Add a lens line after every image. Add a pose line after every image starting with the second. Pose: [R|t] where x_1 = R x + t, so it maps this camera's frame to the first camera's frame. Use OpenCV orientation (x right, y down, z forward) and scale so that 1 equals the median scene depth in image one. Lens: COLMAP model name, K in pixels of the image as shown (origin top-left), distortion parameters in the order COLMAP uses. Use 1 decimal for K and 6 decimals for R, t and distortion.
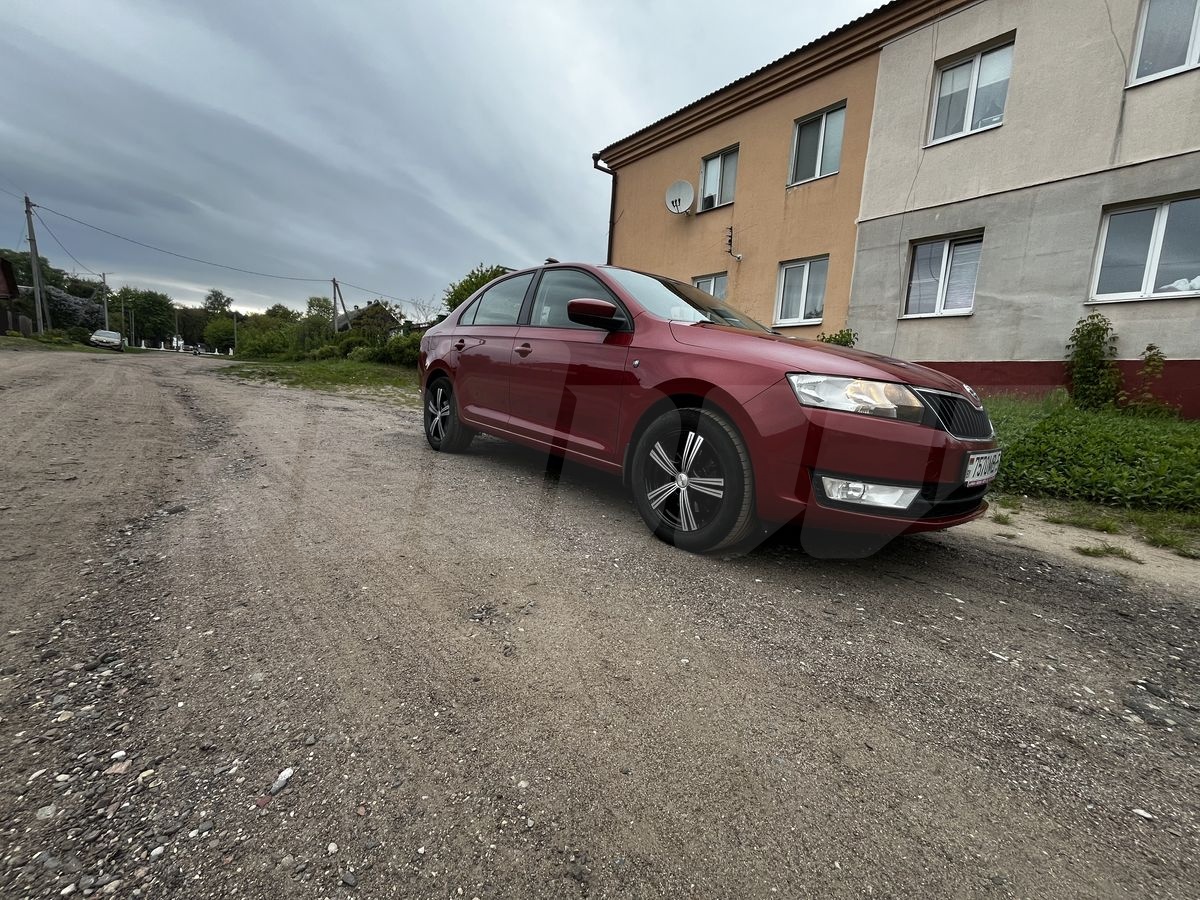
lens RADIAL K [[490.7, 0, 597.4], [0, 490.7, 452.0], [0, 0, 1]] dist [-0.002859, -0.000236]
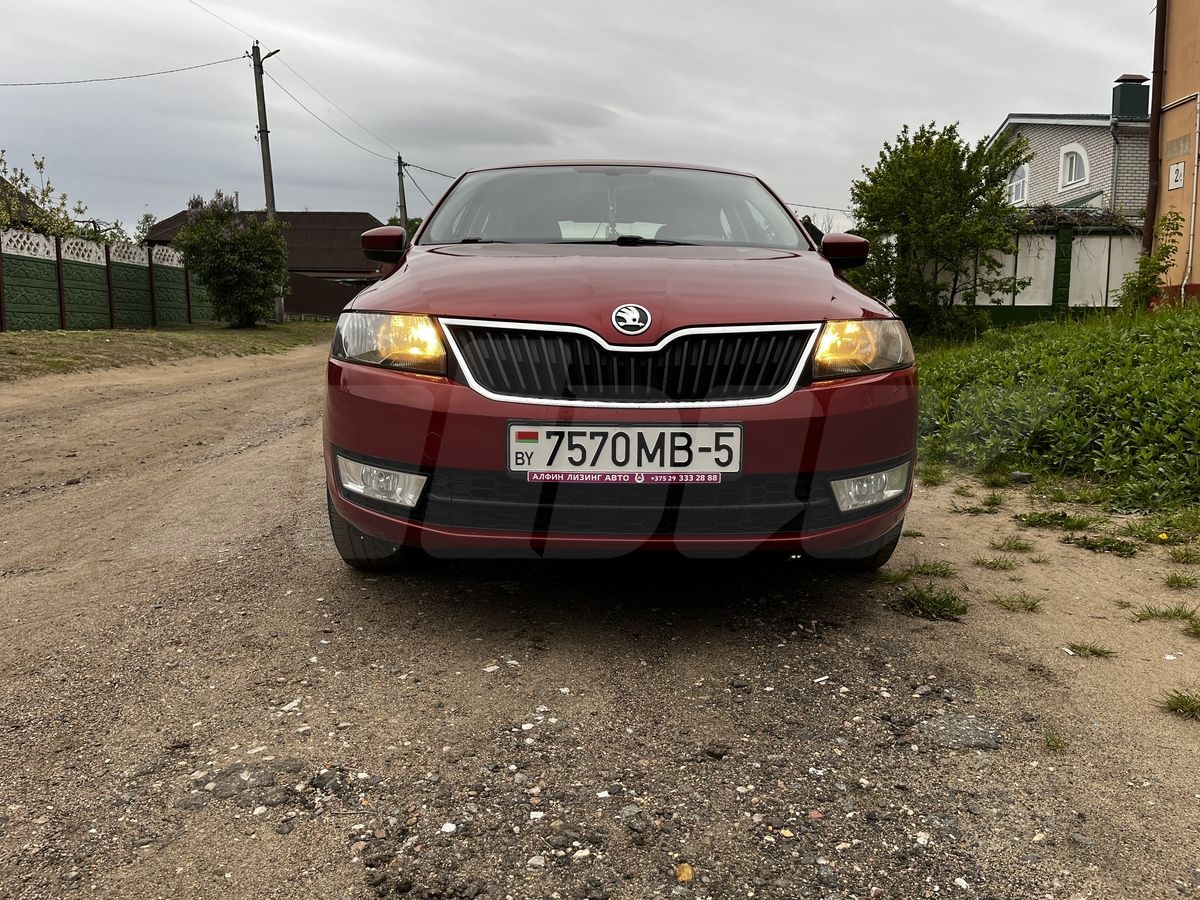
lens RADIAL K [[918.0, 0, 604.0], [0, 918.0, 451.4], [0, 0, 1]] dist [0.072880, -0.094838]
pose [[0.769943, 0.016621, -0.637897, 0.364323], [-0.038637, 0.999041, -0.020604, 0.013089], [0.636942, 0.040510, 0.769846, 0.048655]]
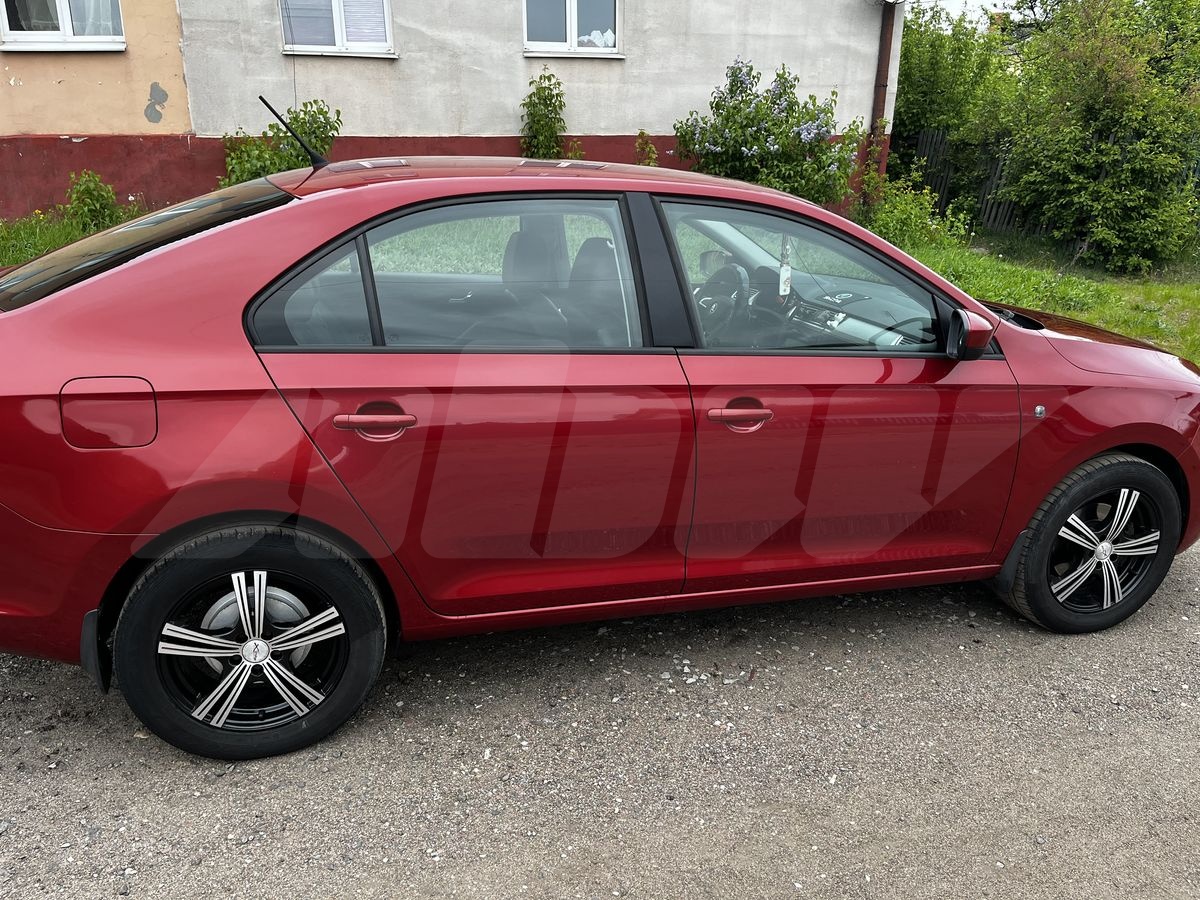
lens RADIAL K [[916.5, 0, 595.5], [0, 916.5, 456.7], [0, 0, 1]] dist [0.078639, -0.109017]
pose [[0.400113, -0.354955, 0.844936, -0.354321], [0.138942, 0.934787, 0.326906, -0.178555], [-0.905872, -0.013402, 0.423339, 0.302978]]
